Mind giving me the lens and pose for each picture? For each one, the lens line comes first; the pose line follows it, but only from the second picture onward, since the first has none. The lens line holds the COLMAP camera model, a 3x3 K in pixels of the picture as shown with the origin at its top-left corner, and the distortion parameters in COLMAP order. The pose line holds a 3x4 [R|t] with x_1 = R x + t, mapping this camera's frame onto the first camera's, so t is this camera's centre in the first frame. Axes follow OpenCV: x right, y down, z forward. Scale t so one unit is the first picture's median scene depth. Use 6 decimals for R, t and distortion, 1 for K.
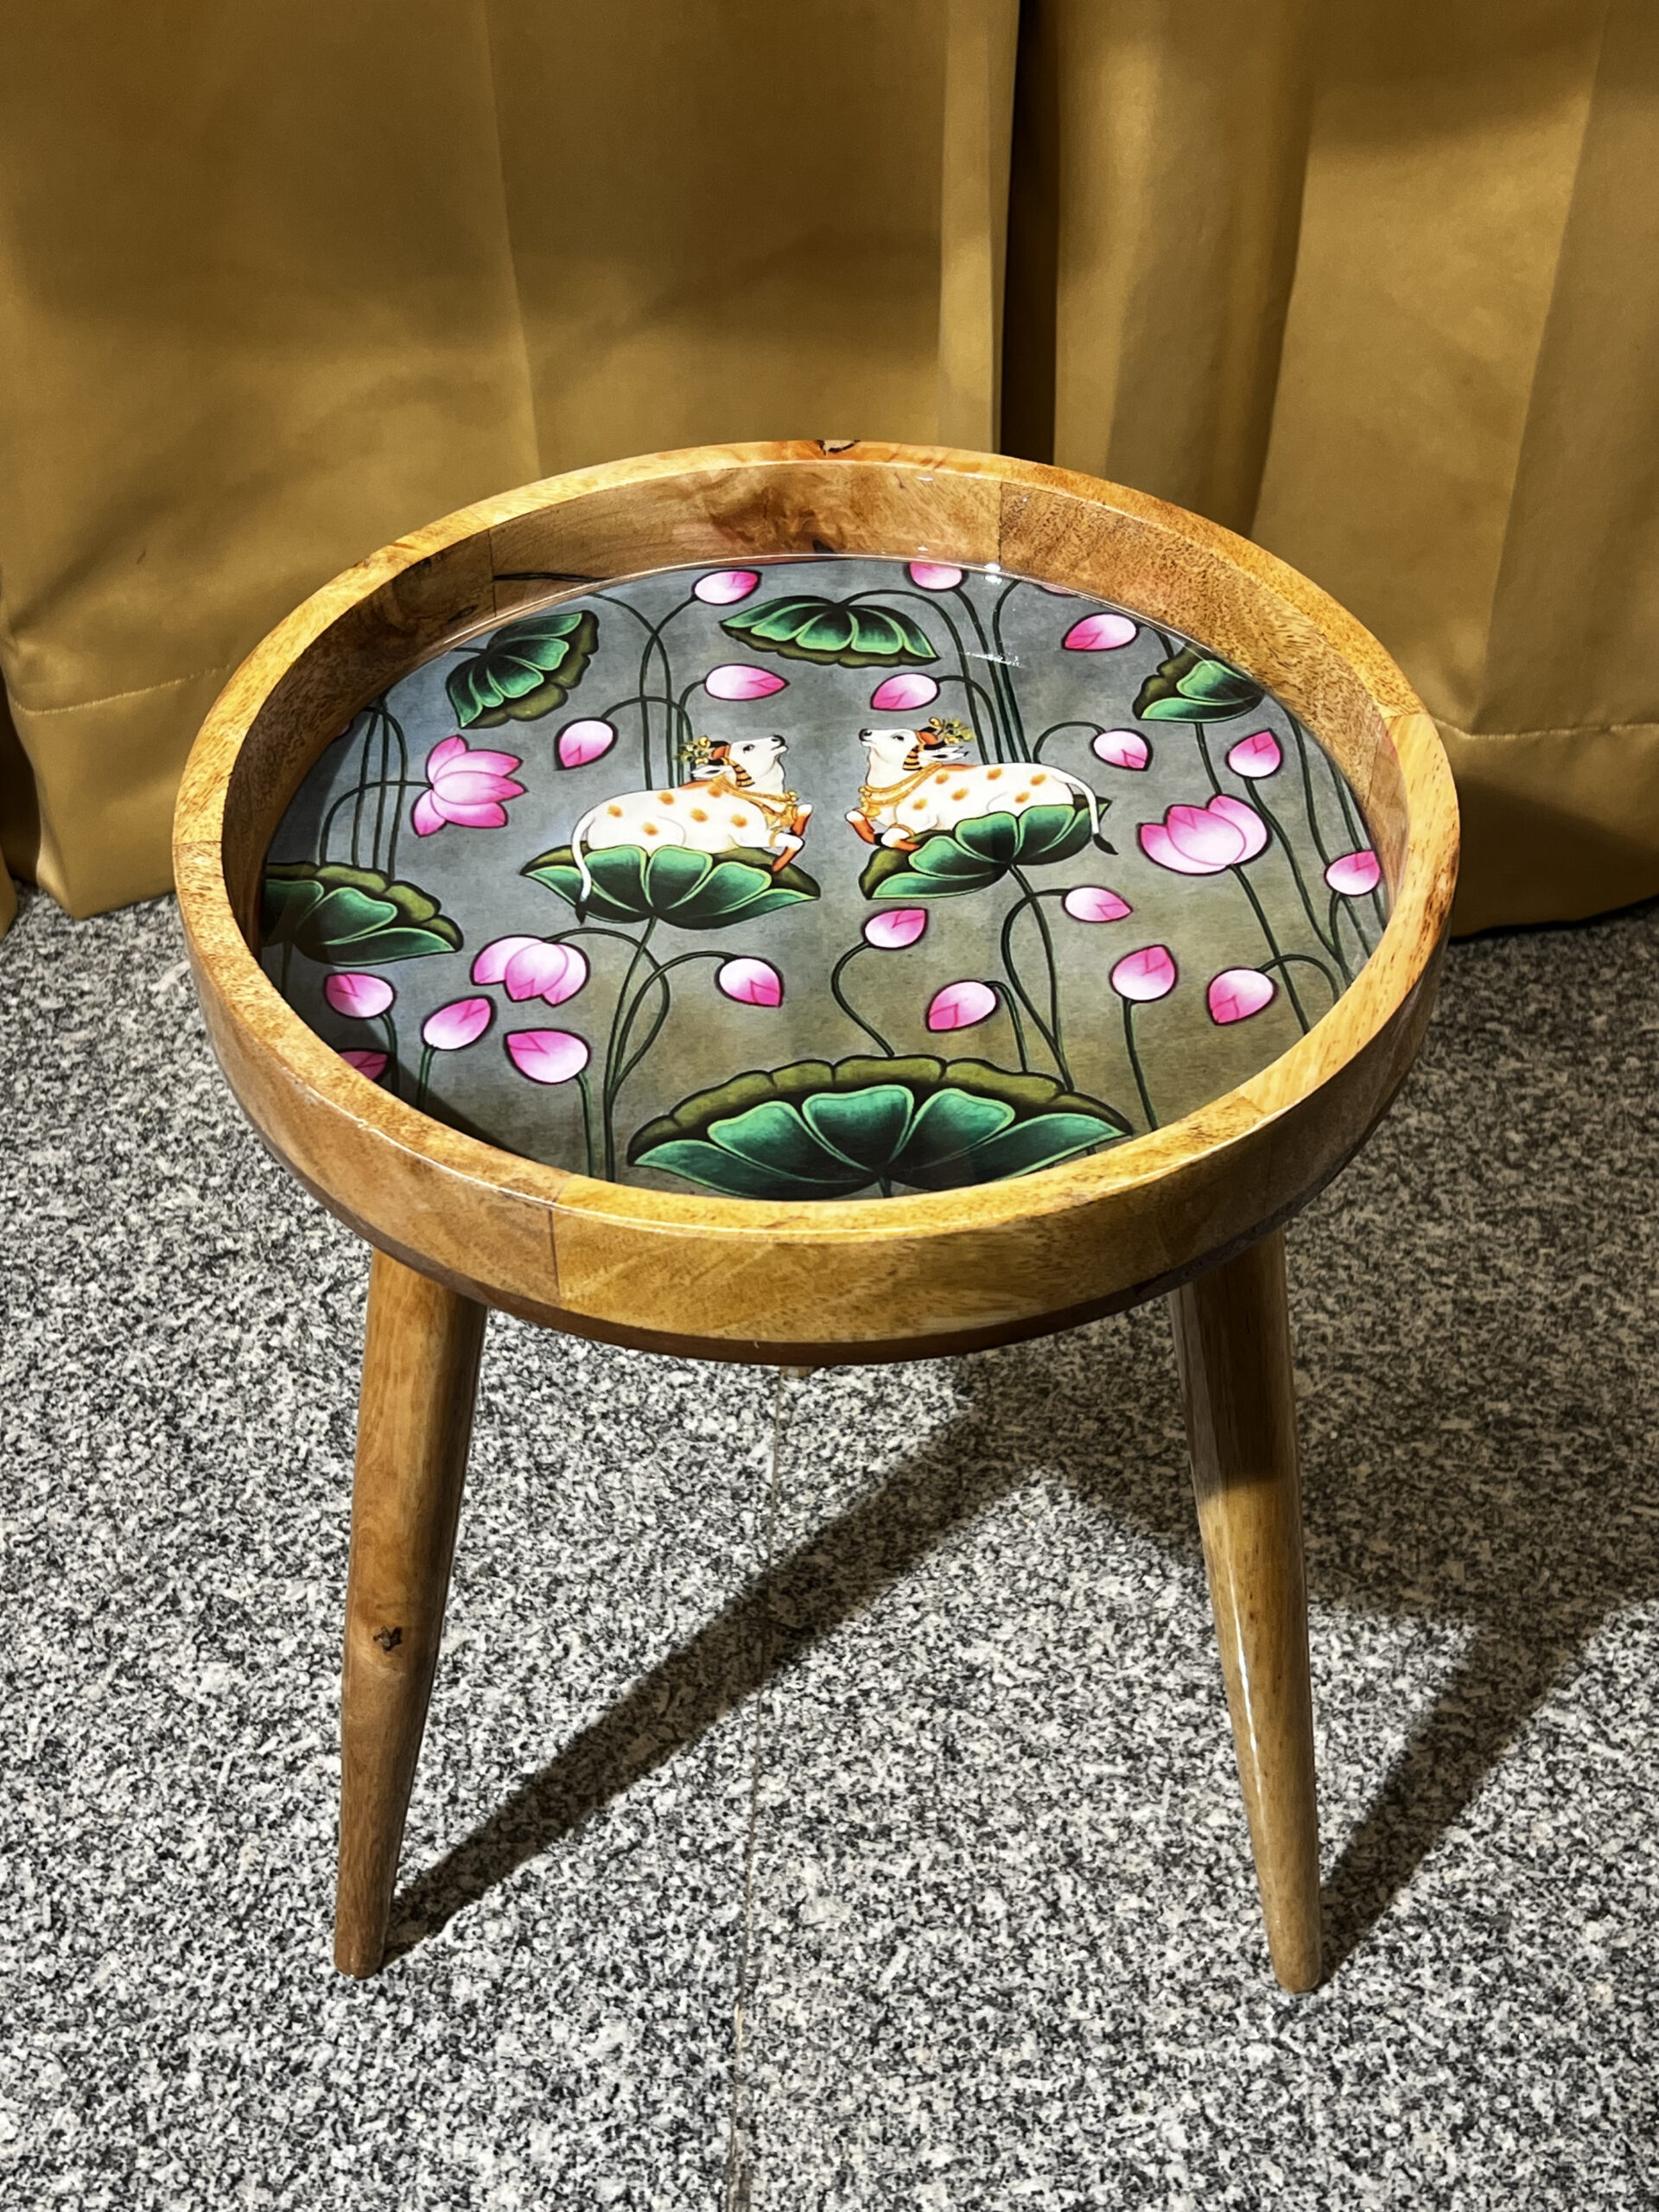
lens RADIAL K [[2752.6, 0, 817.8], [0, 2752.6, 1093.3], [0, 0, 1]] dist [0.143896, -0.433571]
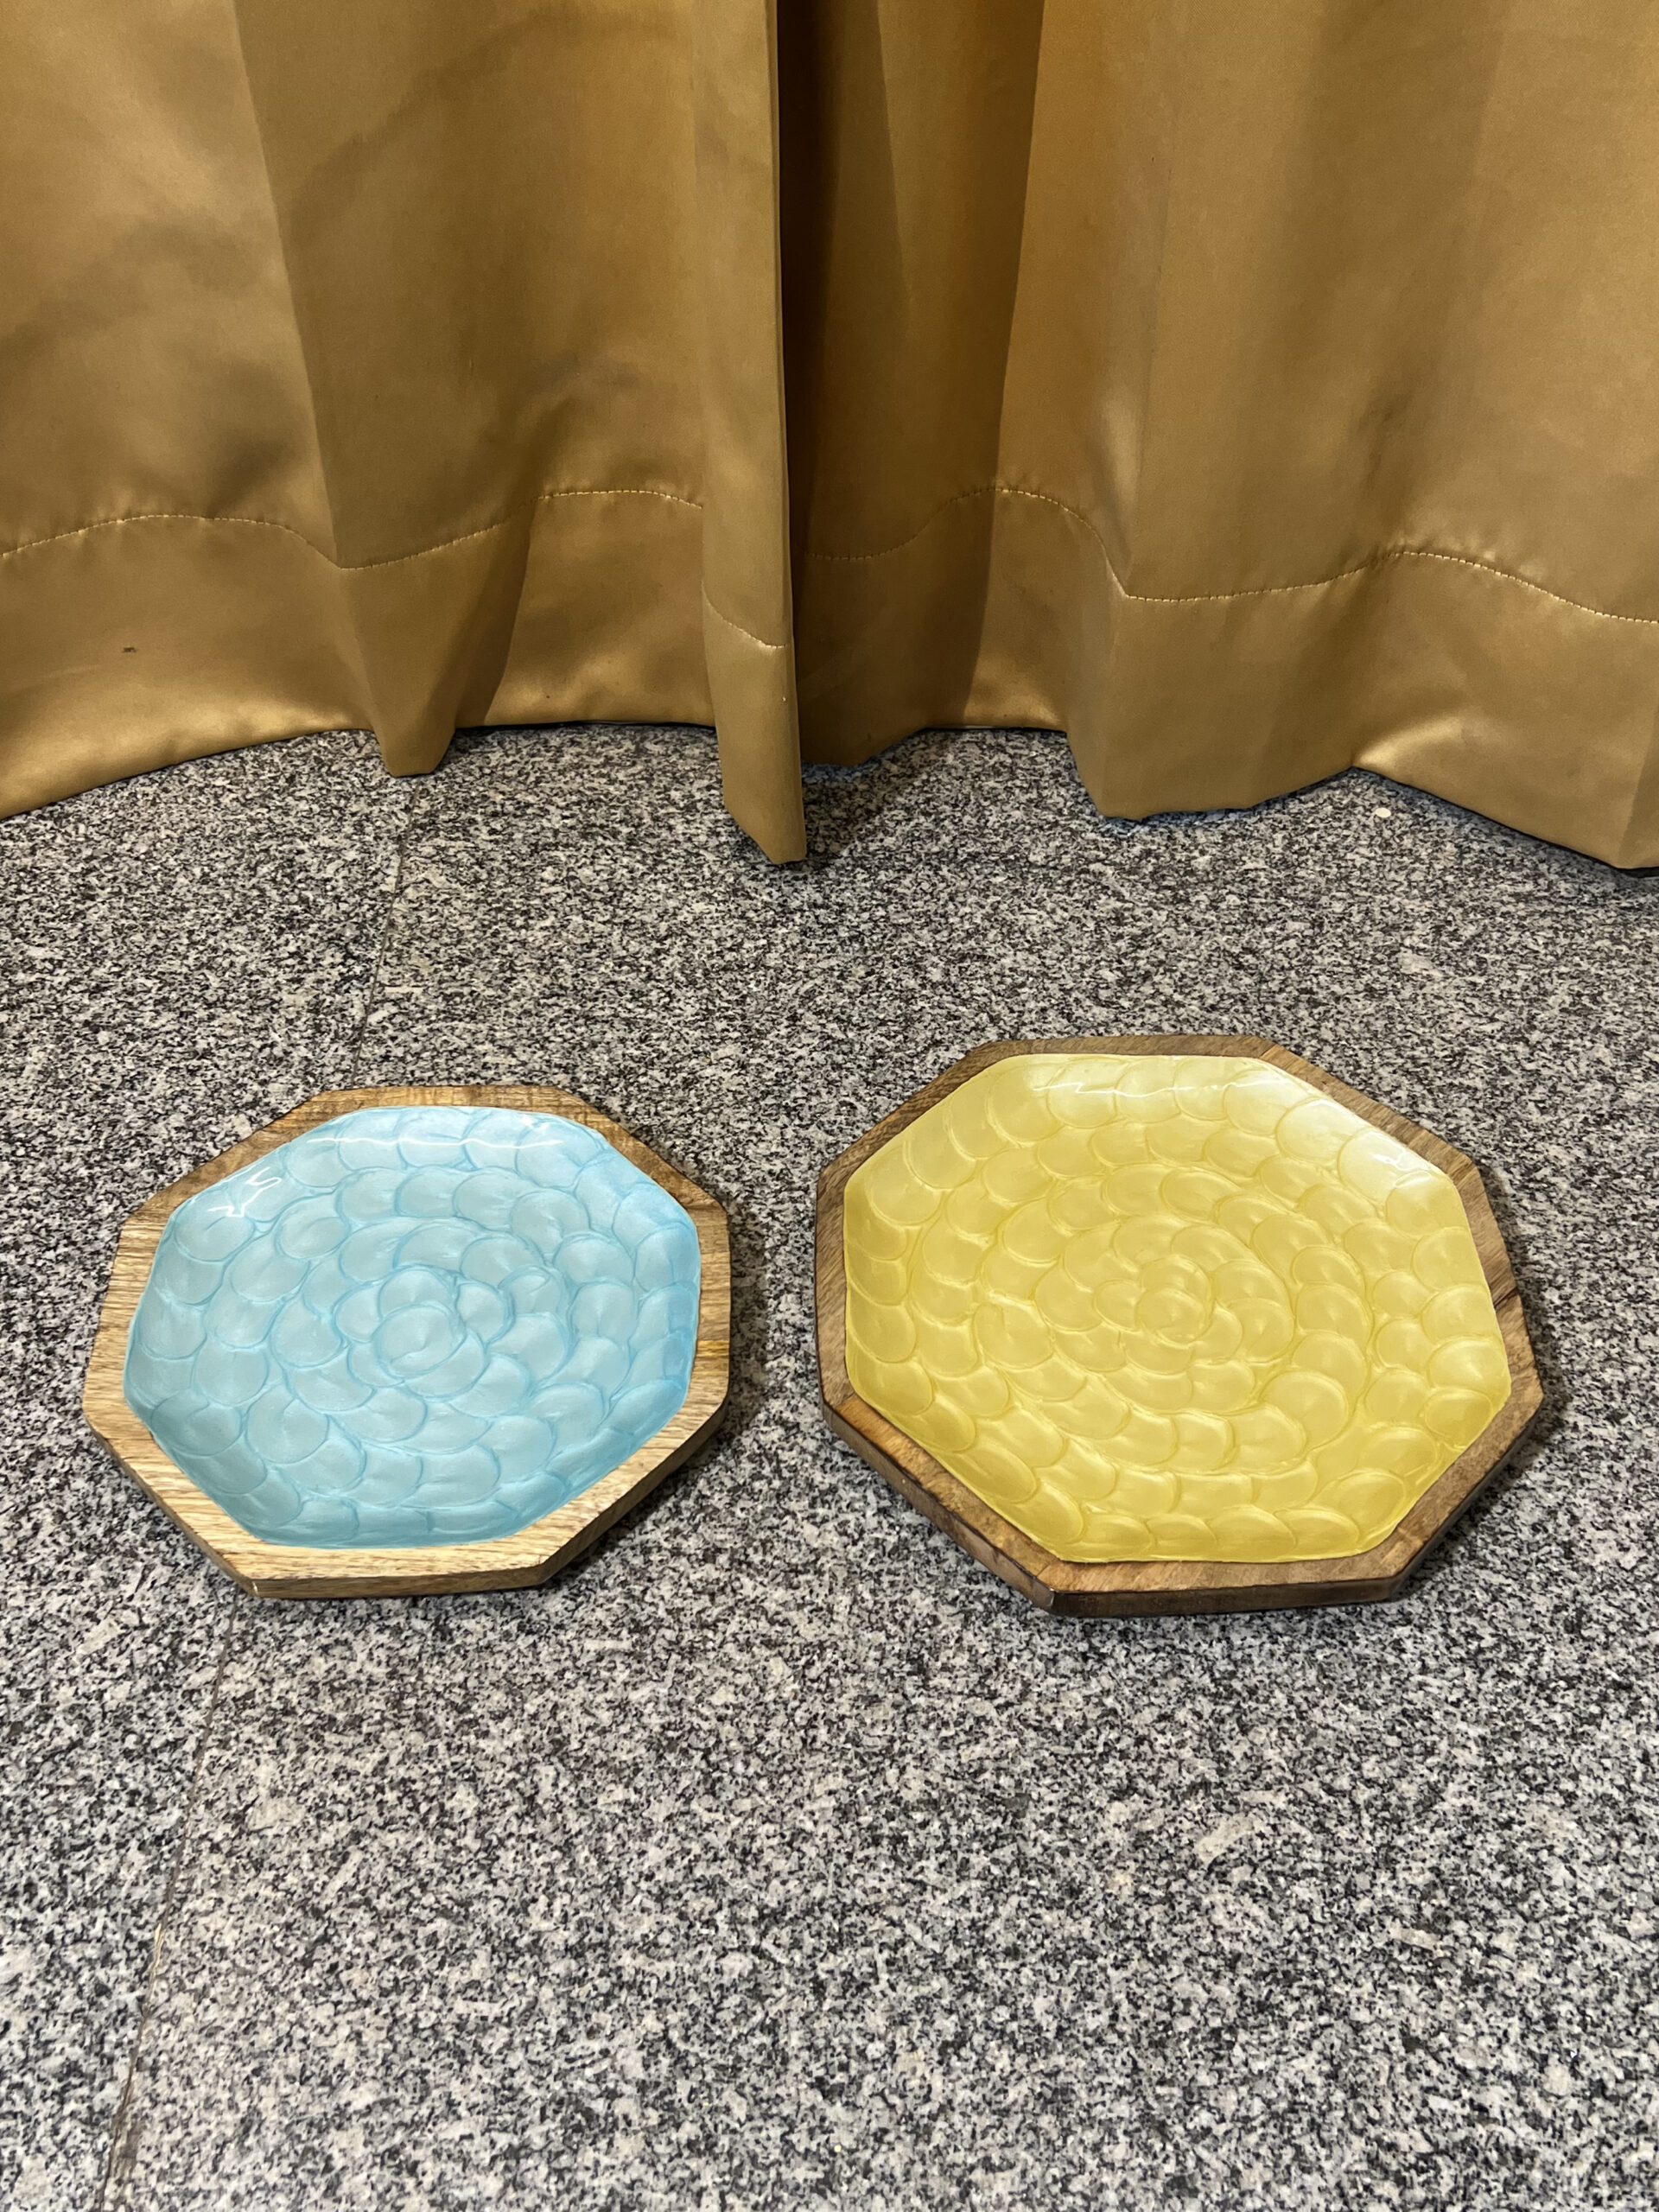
lens RADIAL K [[2195.2, 0, 839.7], [0, 2195.2, 1102.9], [0, 0, 1]] dist [0.136374, -0.383963]
pose [[0.999357, -0.014840, 0.032637, 0.163677], [0.013553, 0.999136, 0.039283, 0.036785], [-0.033192, -0.038816, 0.998695, 0.277512]]
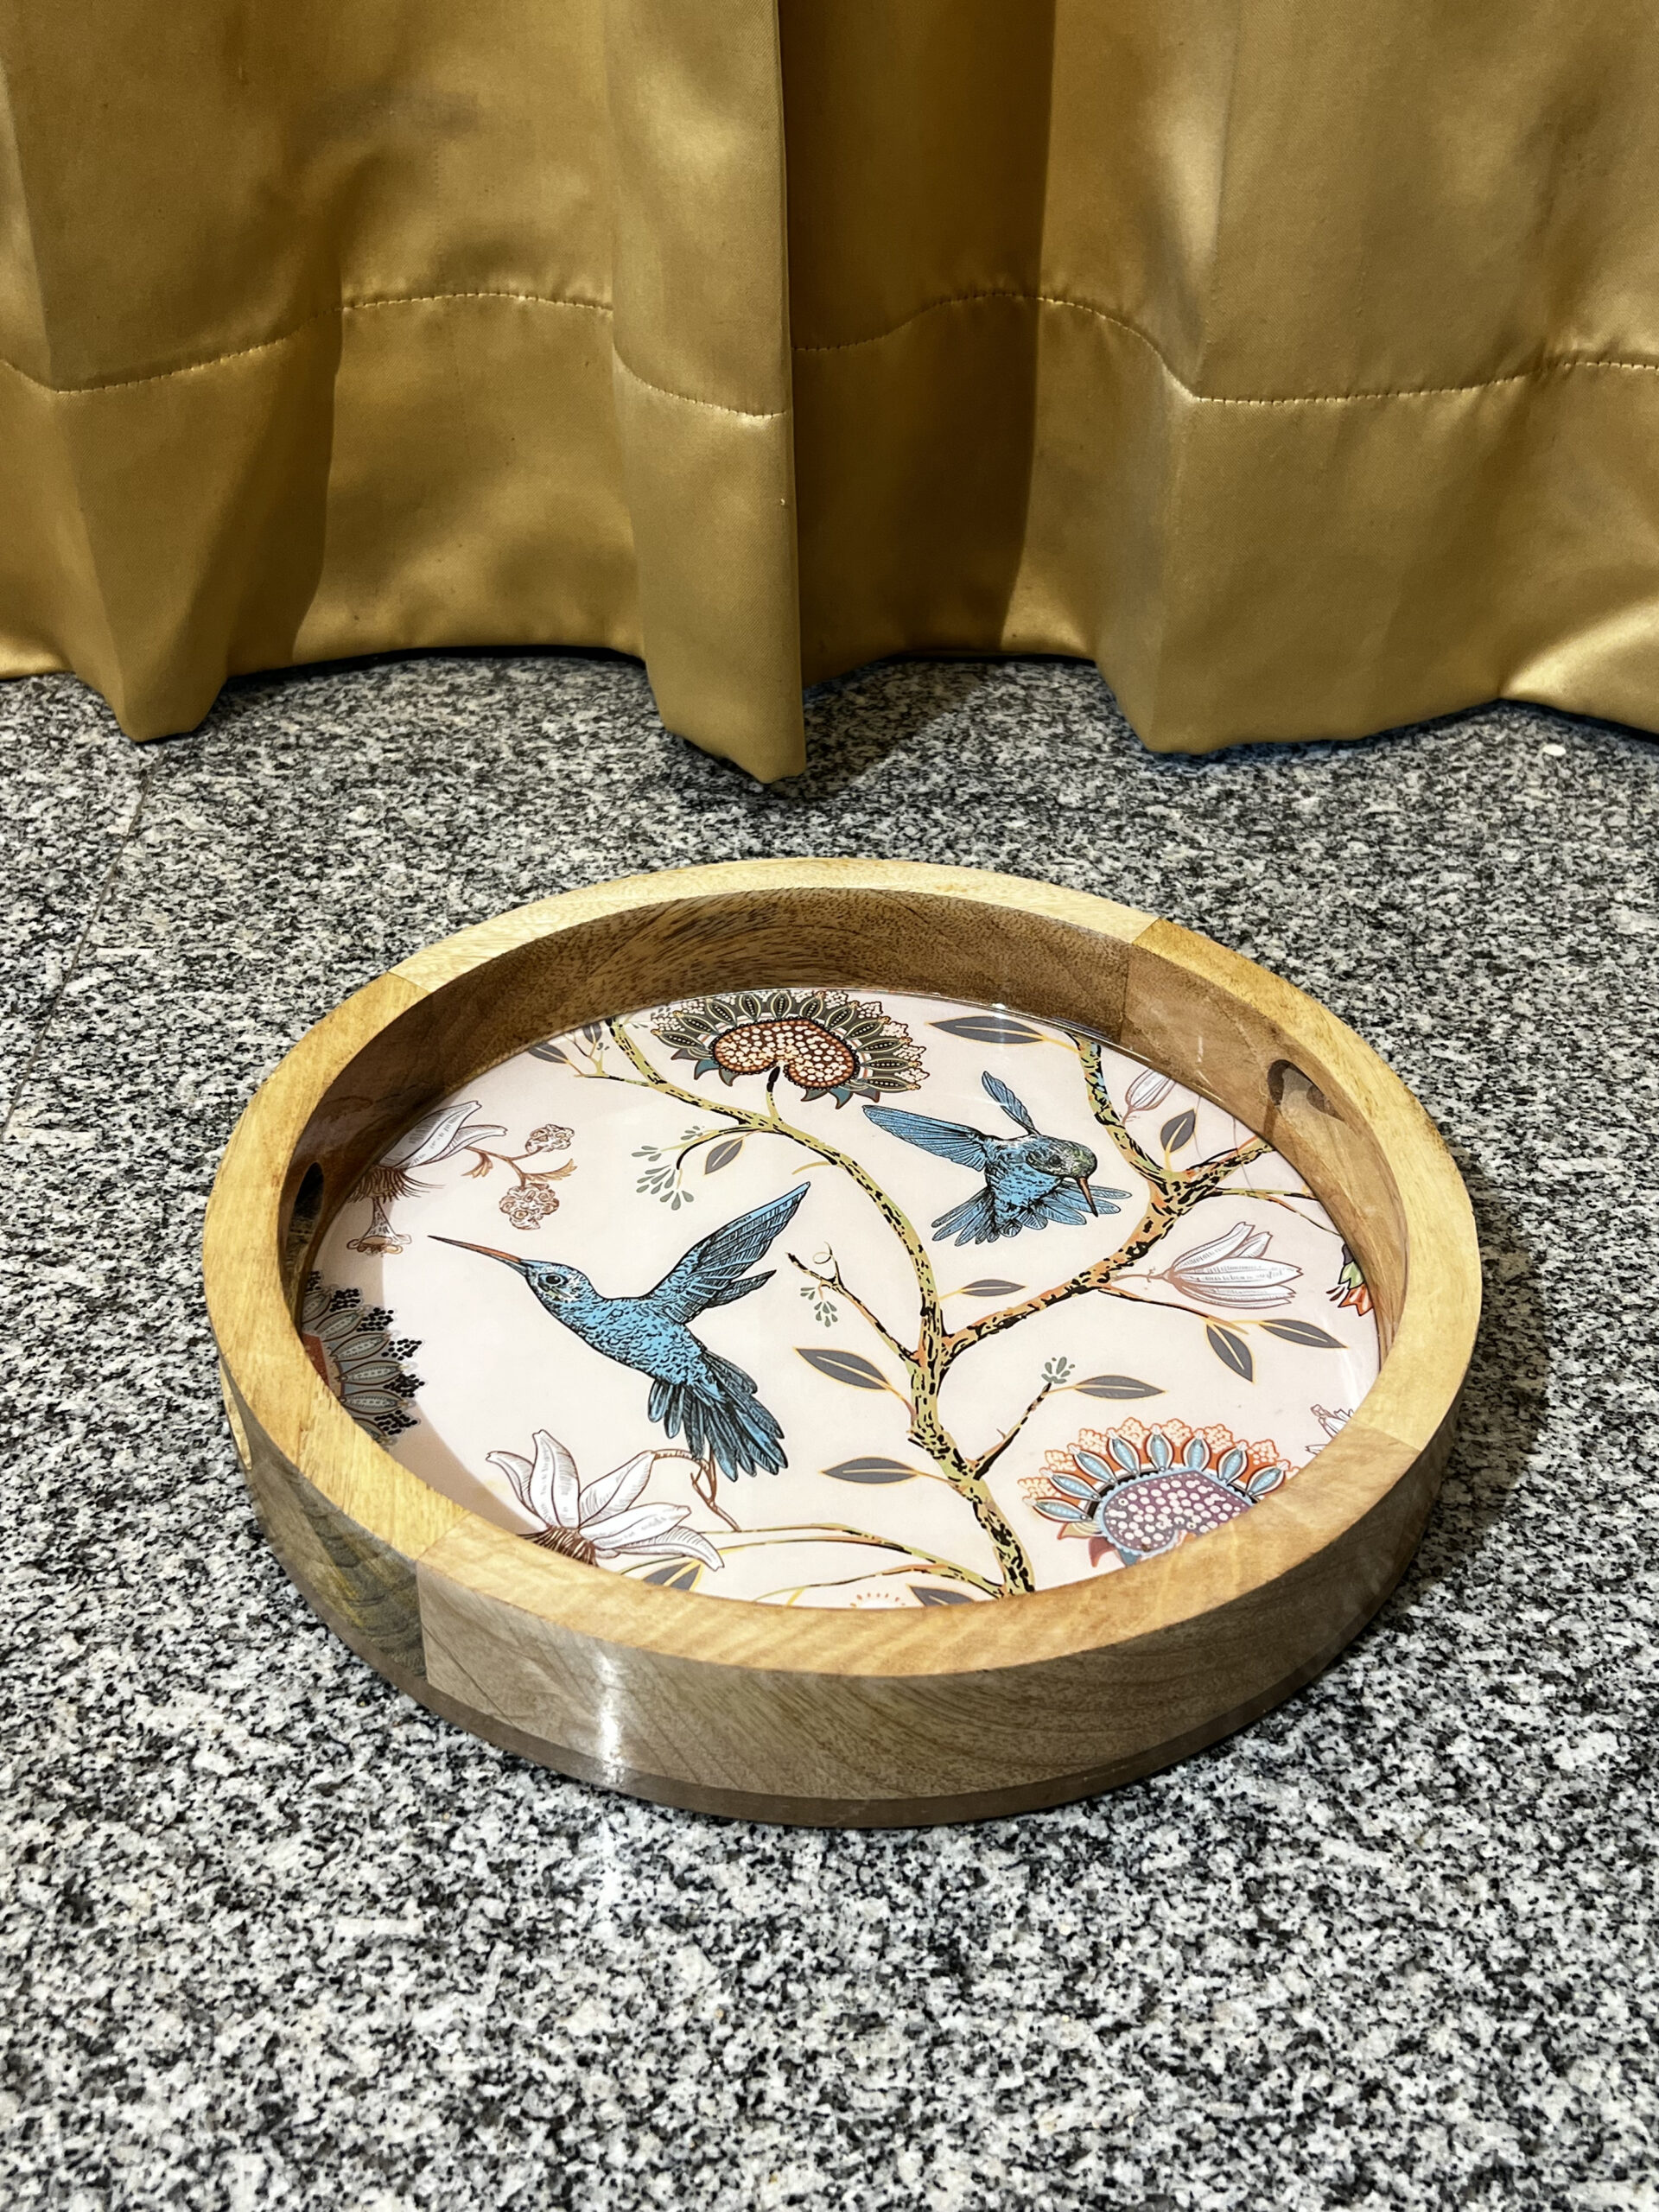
lens RADIAL K [[2362.6, 0, 830.7], [0, 2362.6, 1107.6], [0, 0, 1]] dist [0.129223, -0.383567]
pose [[0.997967, -0.013339, 0.062328, 0.164535], [0.020496, 0.993080, -0.115642, 0.152186], [-0.060354, 0.116684, 0.991334, 0.565545]]
